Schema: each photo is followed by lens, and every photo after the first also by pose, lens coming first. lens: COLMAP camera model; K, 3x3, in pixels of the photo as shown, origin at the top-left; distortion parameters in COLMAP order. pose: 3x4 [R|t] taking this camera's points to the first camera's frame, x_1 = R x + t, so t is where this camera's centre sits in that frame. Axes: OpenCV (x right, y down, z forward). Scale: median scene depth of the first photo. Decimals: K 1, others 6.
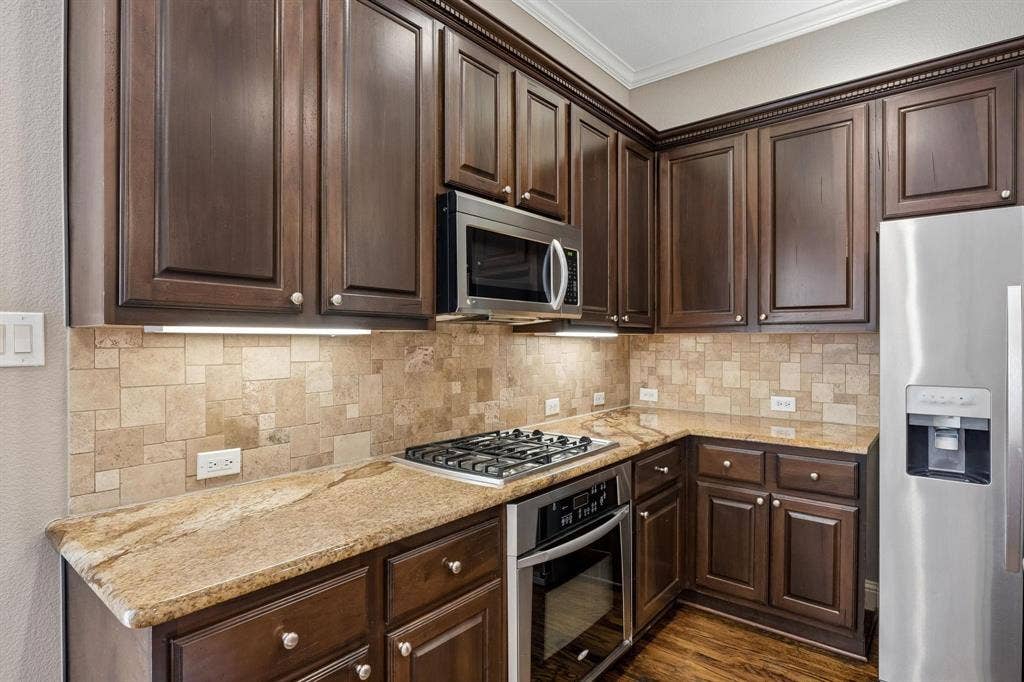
lens RADIAL K [[536.0, 0, 509.5], [0, 536.0, 340.4], [0, 0, 1]] dist [-0.014656, 0.002855]
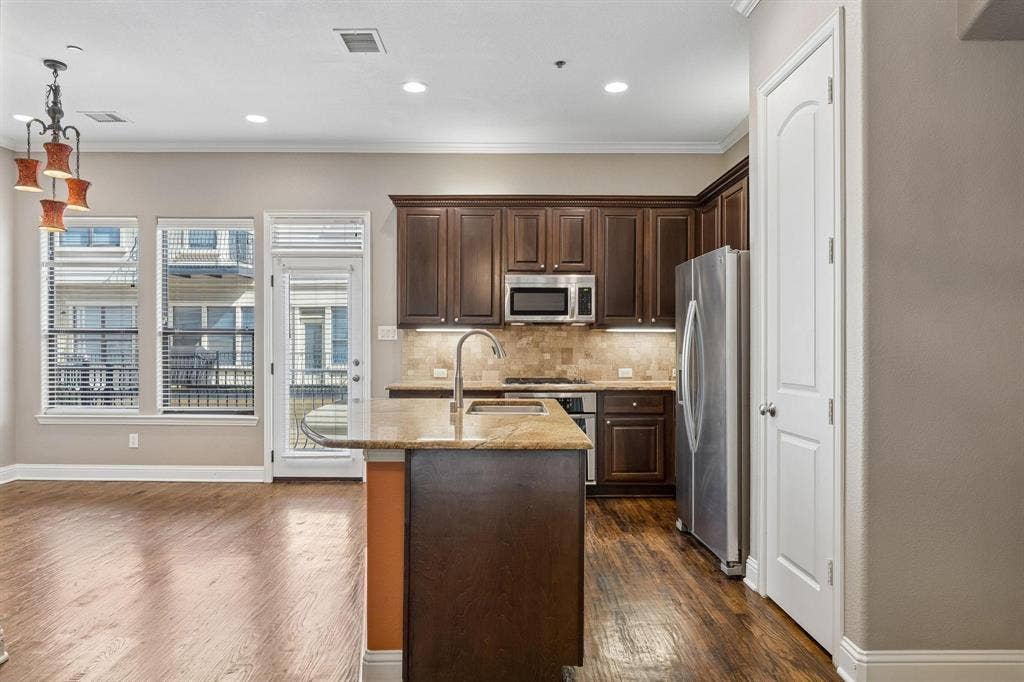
lens RADIAL K [[625.3, 0, 509.9], [0, 625.3, 345.7], [0, 0, 1]] dist [-0.006916, 0.001305]
pose [[0.652354, 0.002858, -0.757909, 1.729166], [-0.002379, 0.999996, 0.001723, 0.044333], [0.757911, 0.000678, 0.652358, -0.745682]]
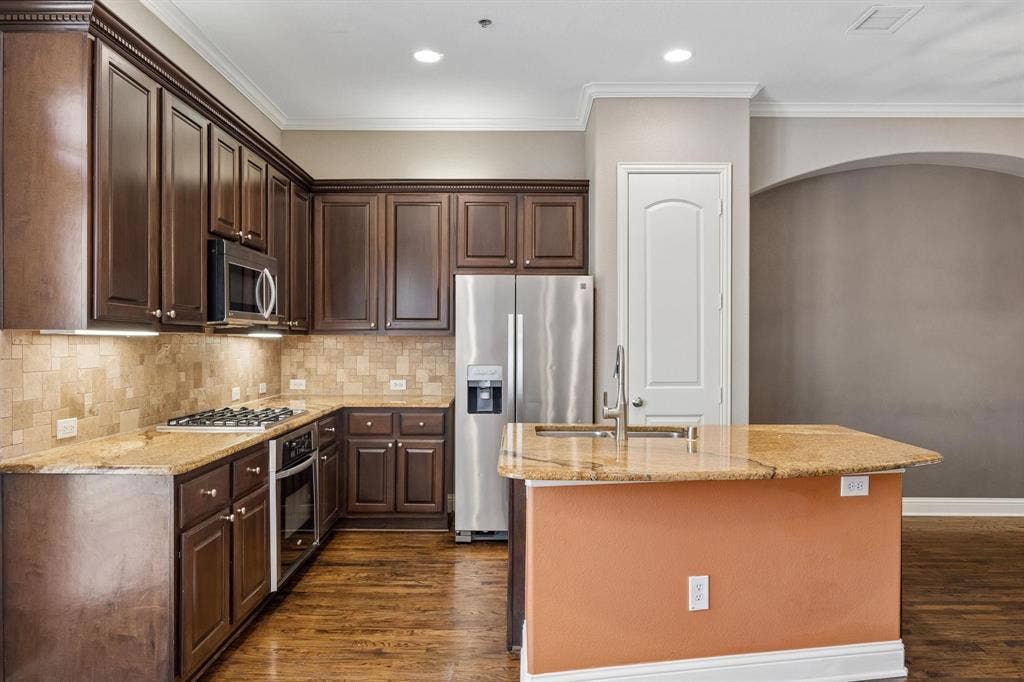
lens RADIAL K [[662.4, 0, 498.2], [0, 662.4, 338.5], [0, 0, 1]] dist [-0.005637, -0.000705]
pose [[0.776226, 0.004280, 0.630441, -0.526502], [-0.002744, 0.999990, -0.003409, 0.000002], [-0.630449, 0.000916, 0.776230, -0.721928]]
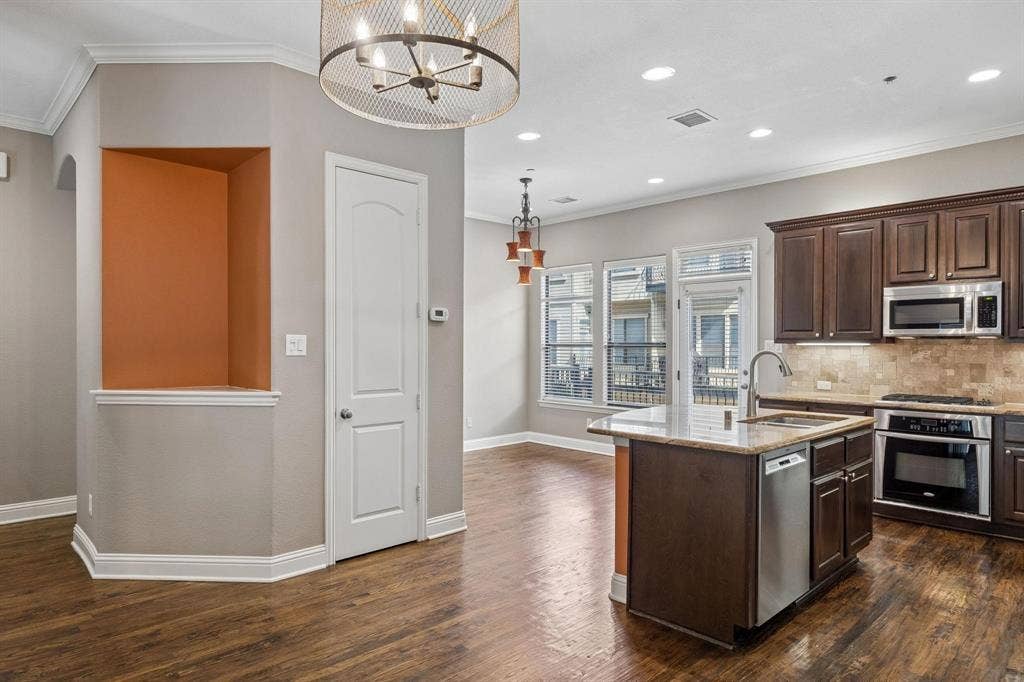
lens RADIAL K [[607.6, 0, 508.4], [0, 607.6, 345.7], [0, 0, 1]] dist [-0.004759, 0.001615]
pose [[-0.100062, 0.000303, -0.994981, 2.286607], [-0.003324, 0.999994, 0.000639, -0.003423], [0.994976, 0.003371, -0.100060, -0.367884]]
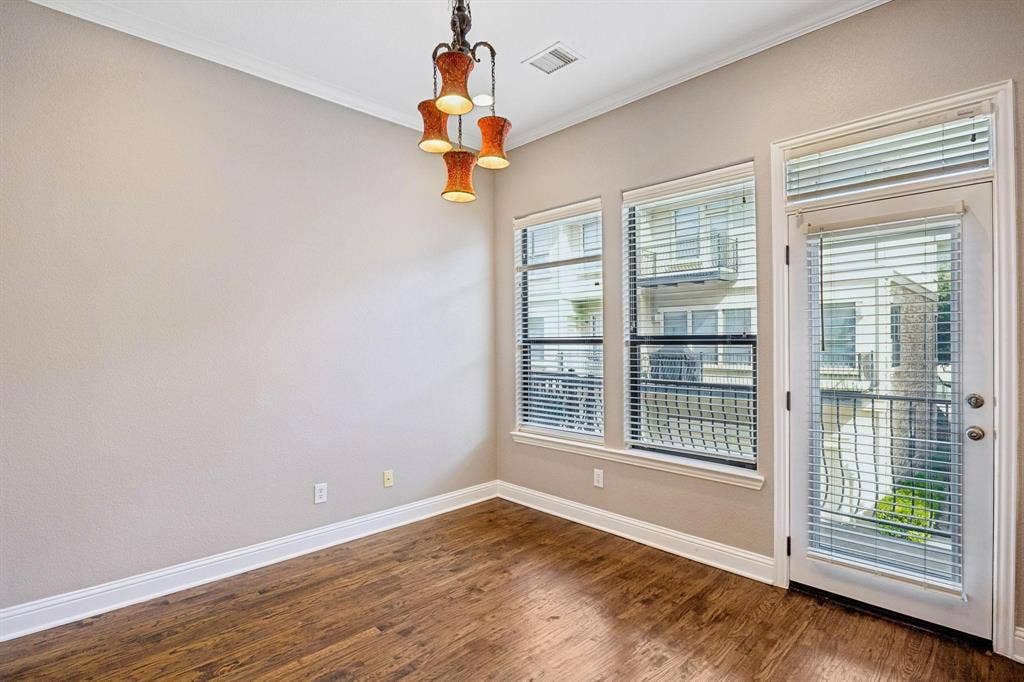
lens RADIAL K [[504.6, 0, 502.6], [0, 504.6, 343.3], [0, 0, 1]] dist [-0.024134, 0.001276]
pose [[-0.103485, 0.002757, -0.994627, 0.472546], [0.005875, 0.999980, 0.002161, -0.003479], [0.994614, -0.005620, -0.103499, -0.391594]]
